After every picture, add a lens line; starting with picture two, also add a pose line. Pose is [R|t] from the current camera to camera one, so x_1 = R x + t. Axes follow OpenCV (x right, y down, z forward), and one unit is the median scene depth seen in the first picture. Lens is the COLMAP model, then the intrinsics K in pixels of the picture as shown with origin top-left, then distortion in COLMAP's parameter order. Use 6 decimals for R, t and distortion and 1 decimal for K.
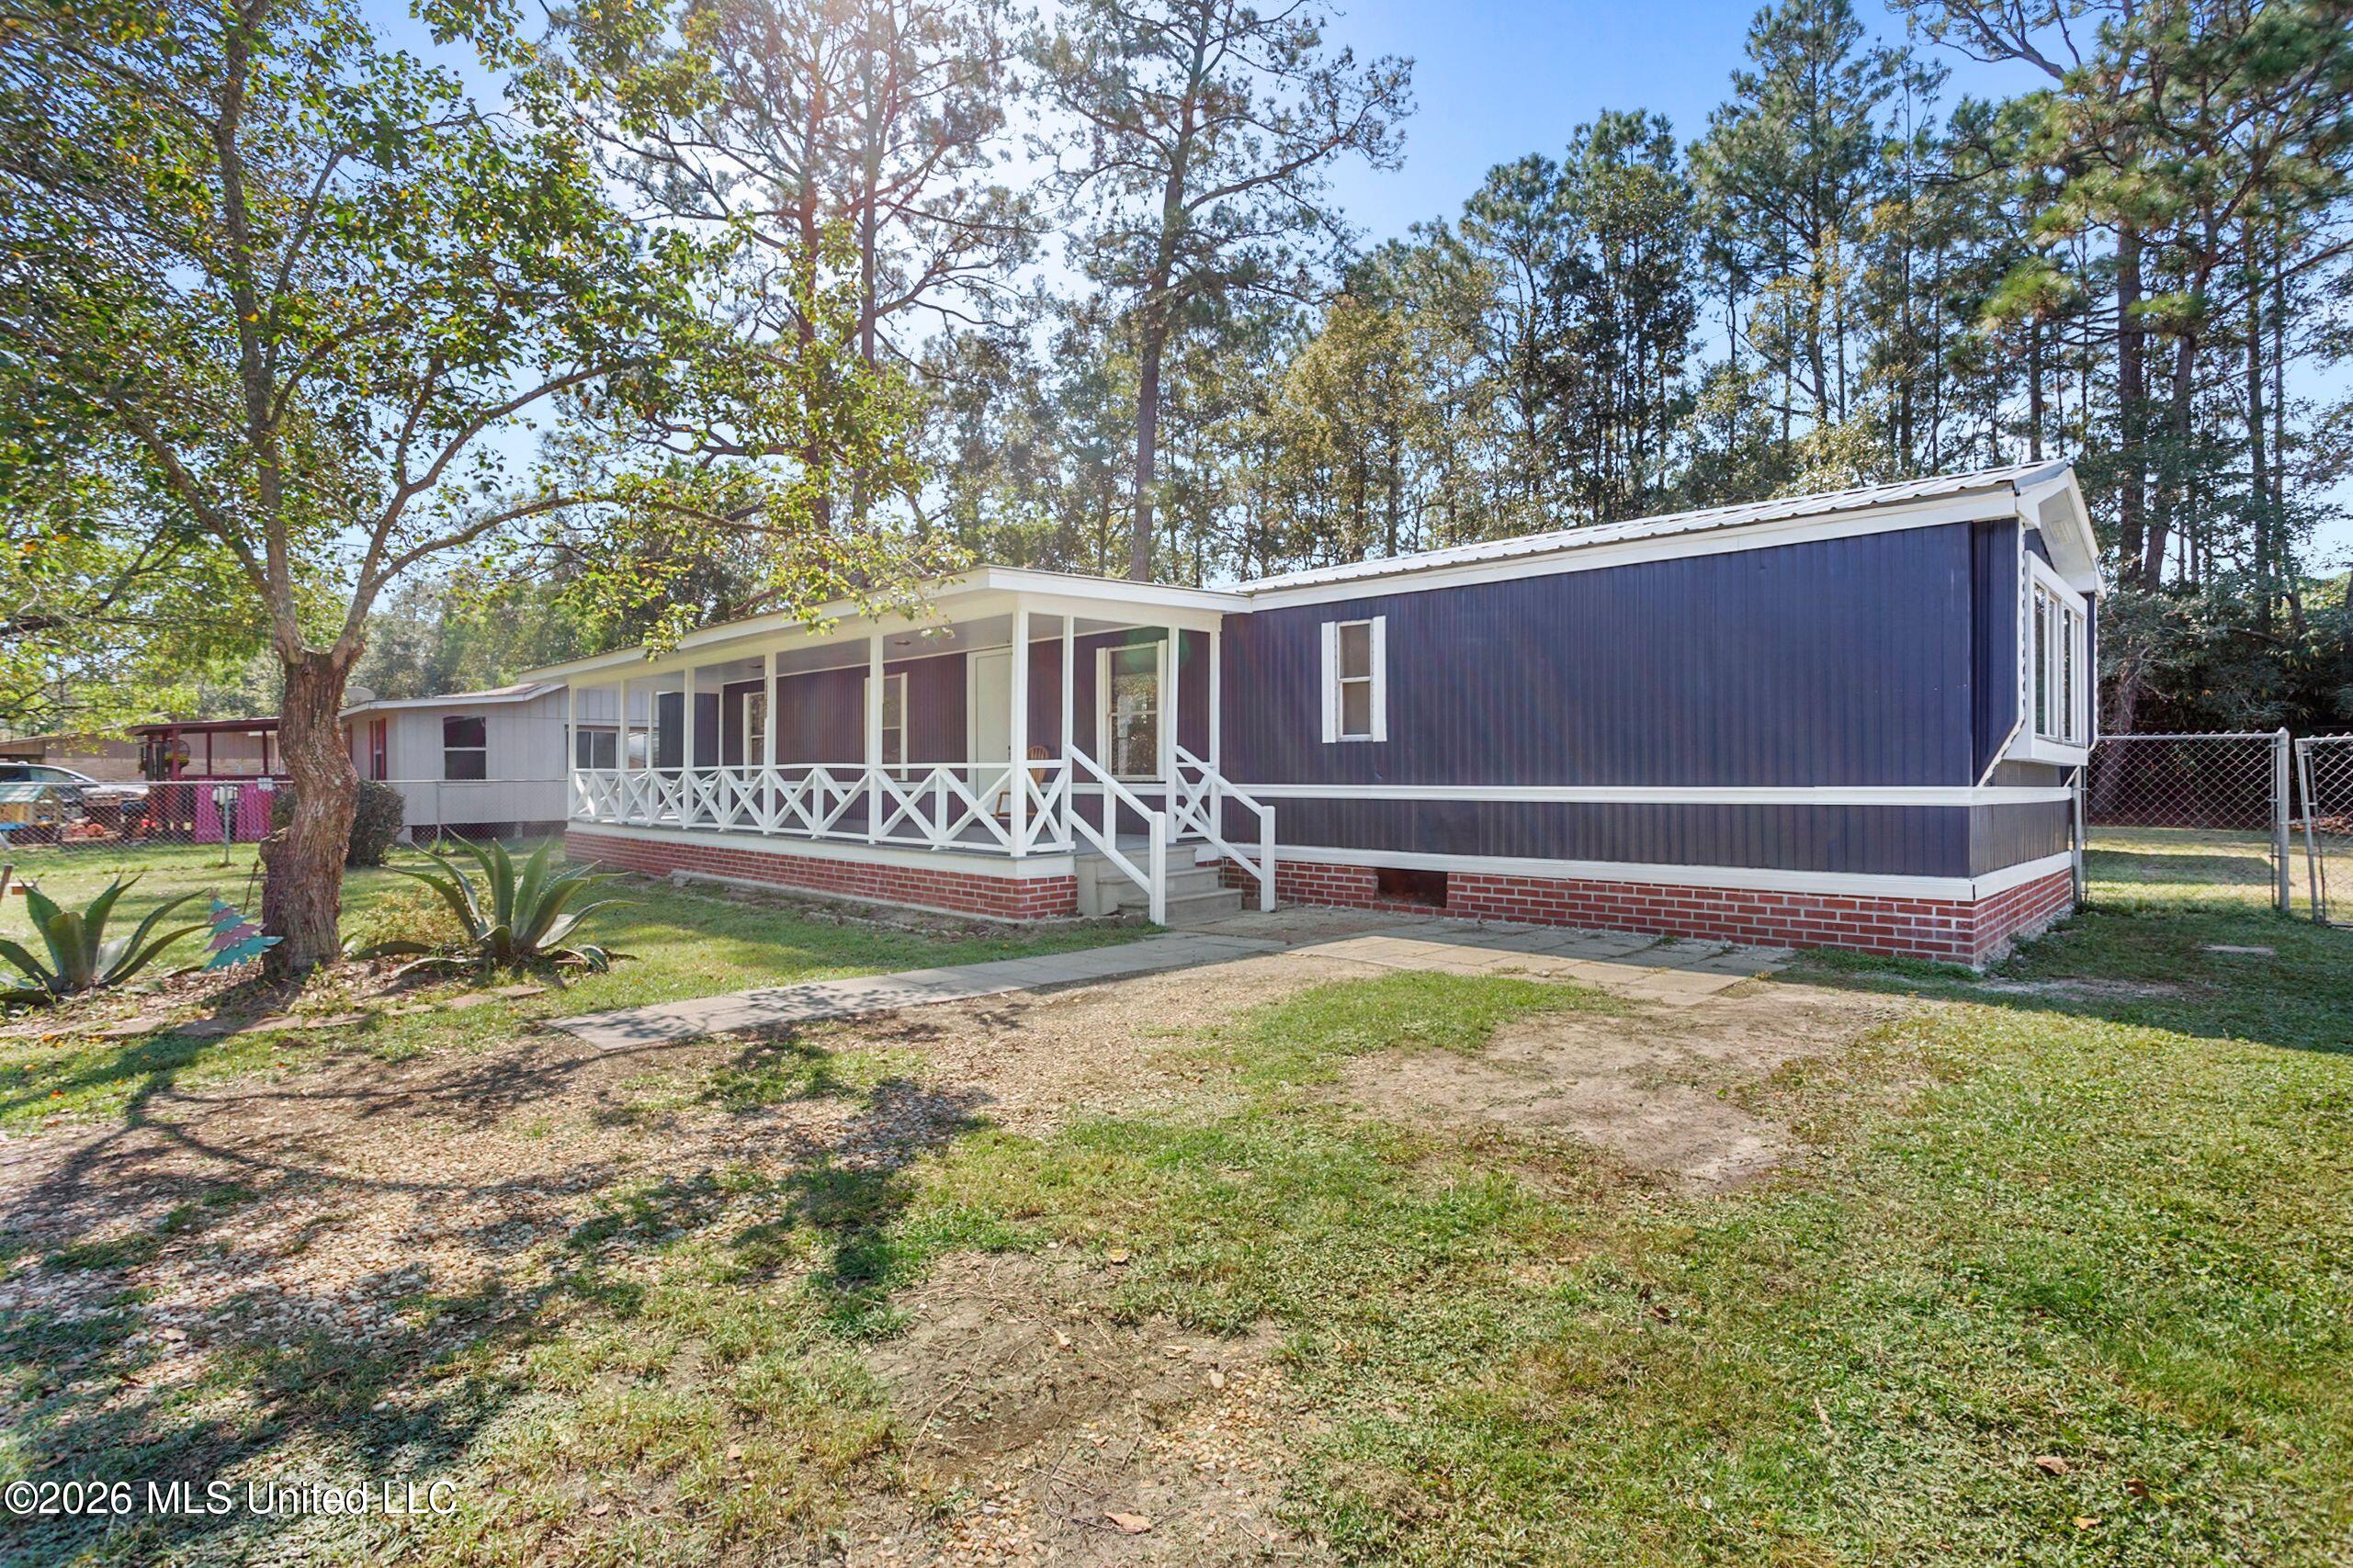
lens RADIAL K [[1137.0, 0, 1182.6], [0, 1137.0, 768.5], [0, 0, 1]] dist [-0.049877, 0.035618]
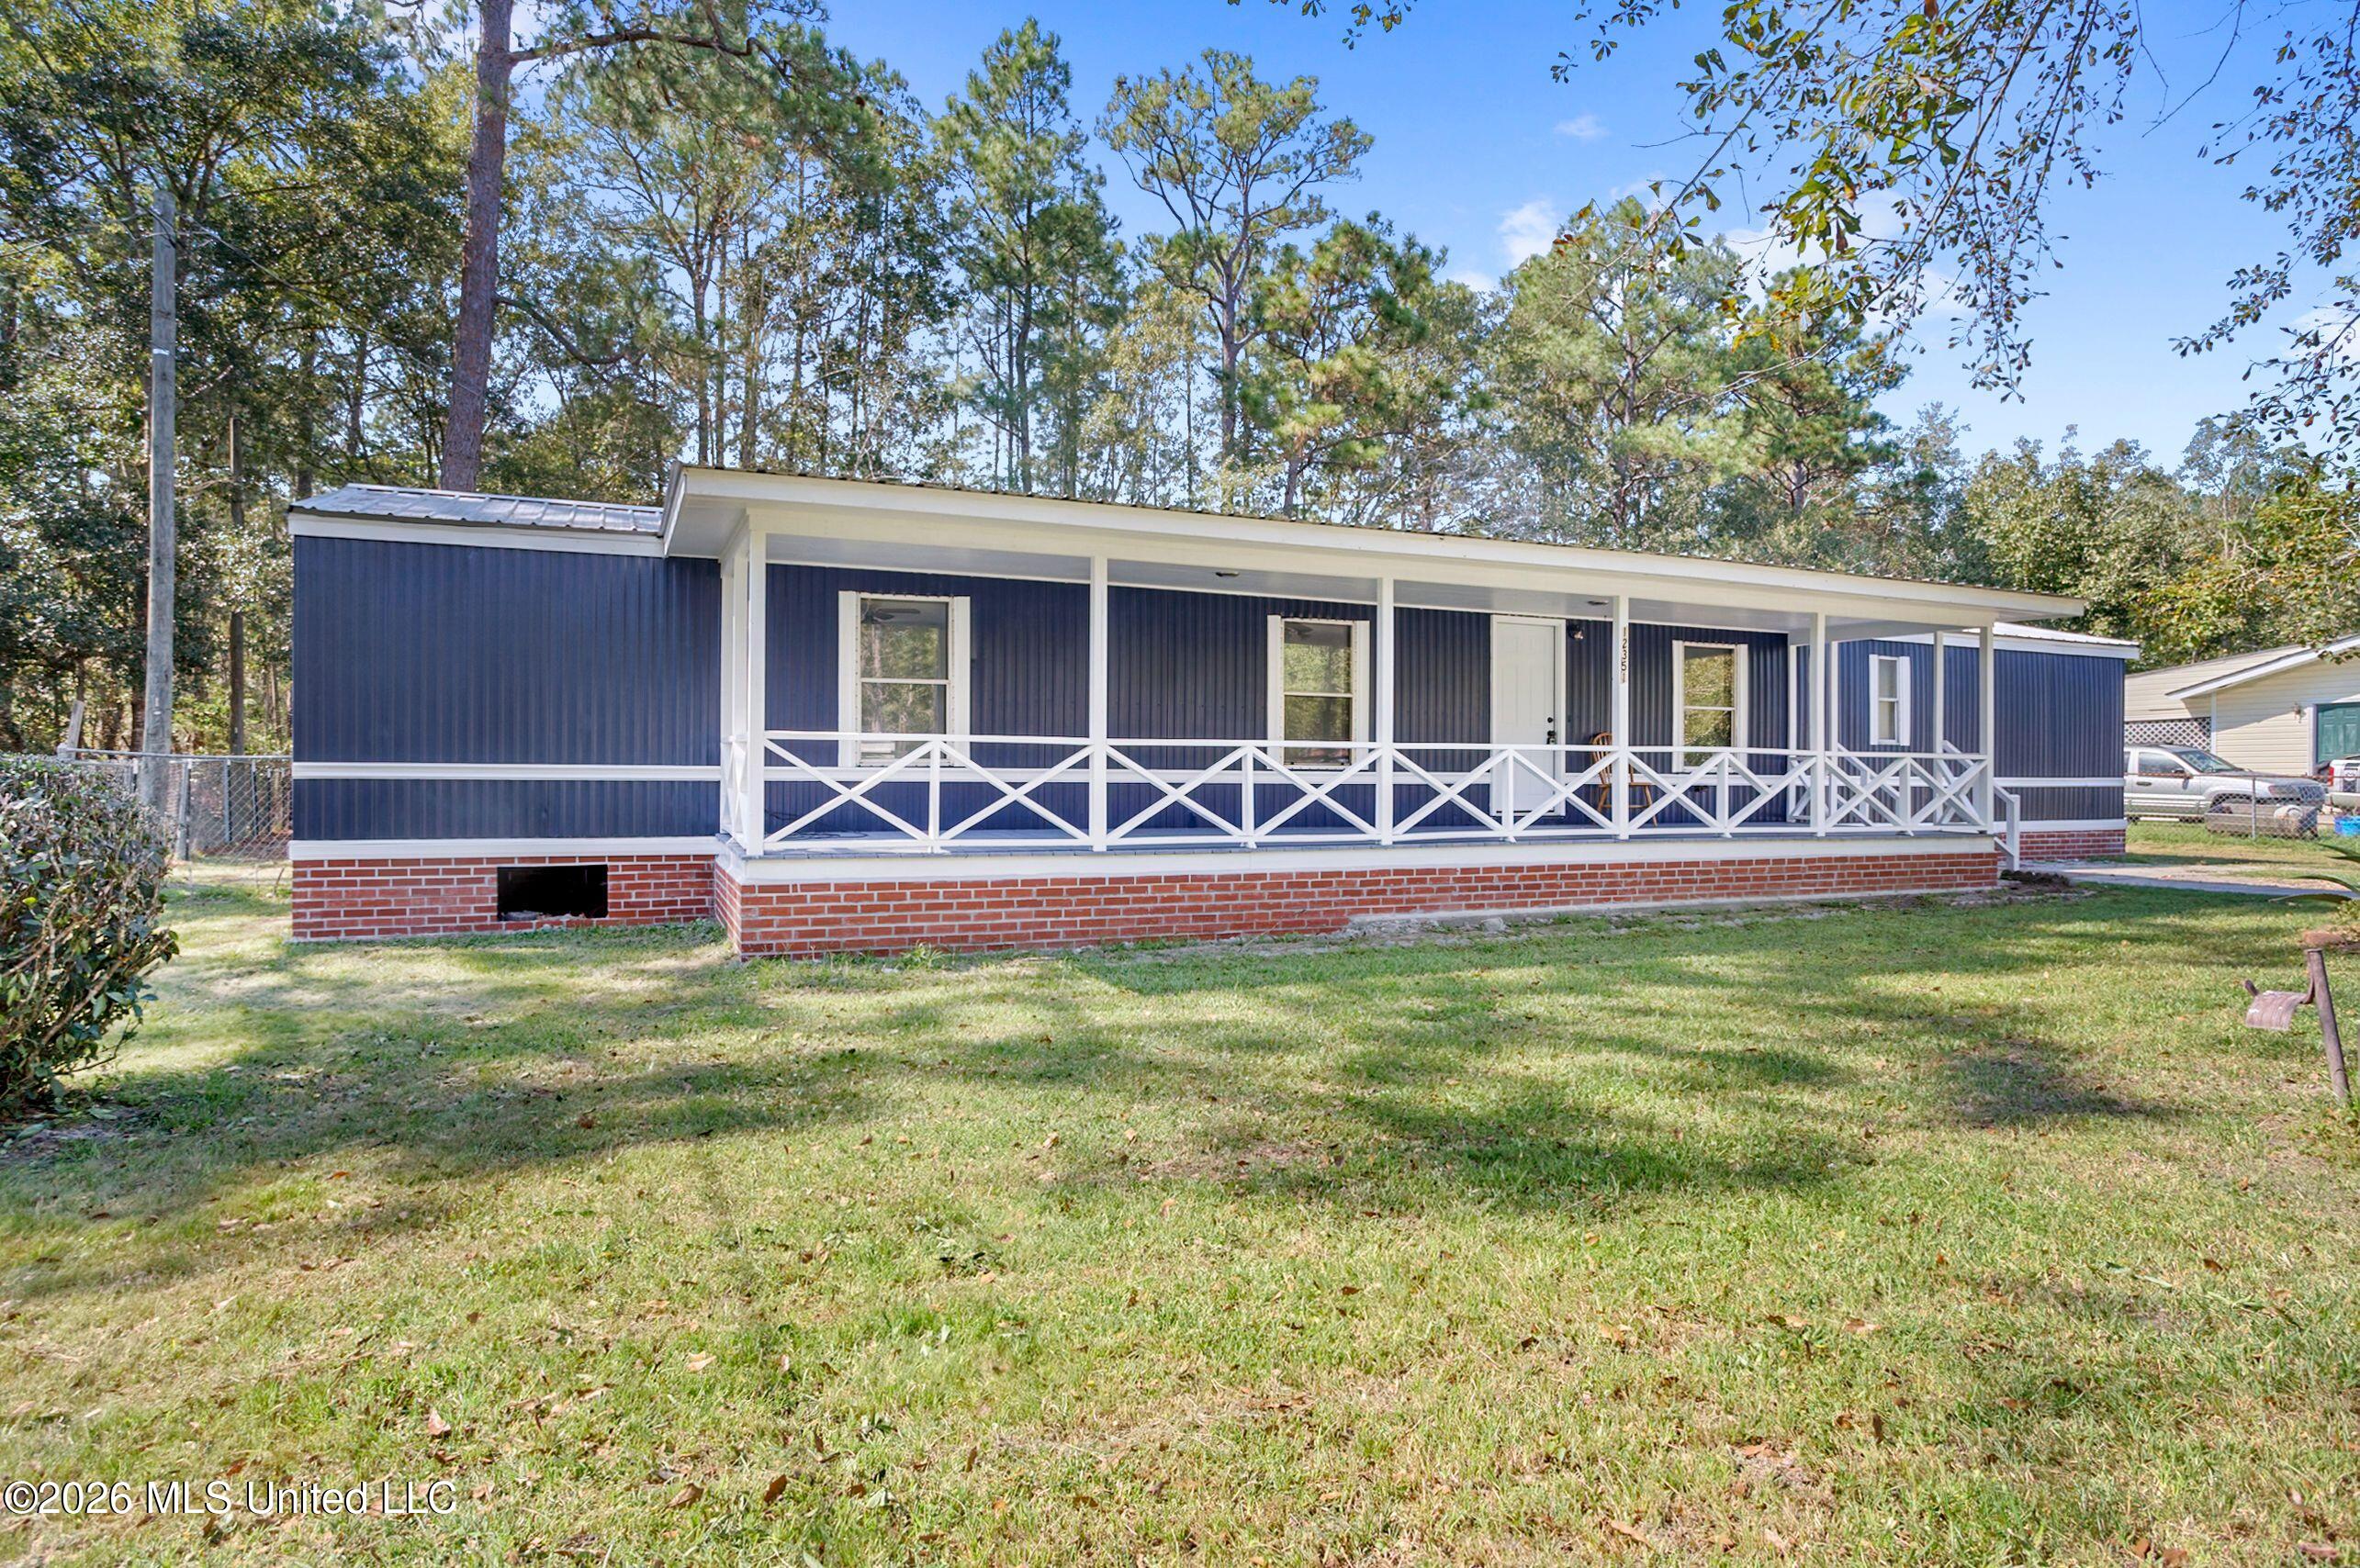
lens RADIAL K [[1140.4, 0, 1186.1], [0, 1140.4, 768.5], [0, 0, 1]] dist [-0.049877, 0.035618]
pose [[0.425311, -0.000901, 0.905047, -1.134940], [-0.019315, 0.999763, 0.010071, 0.008787], [-0.904841, -0.021764, 0.425193, 0.909500]]
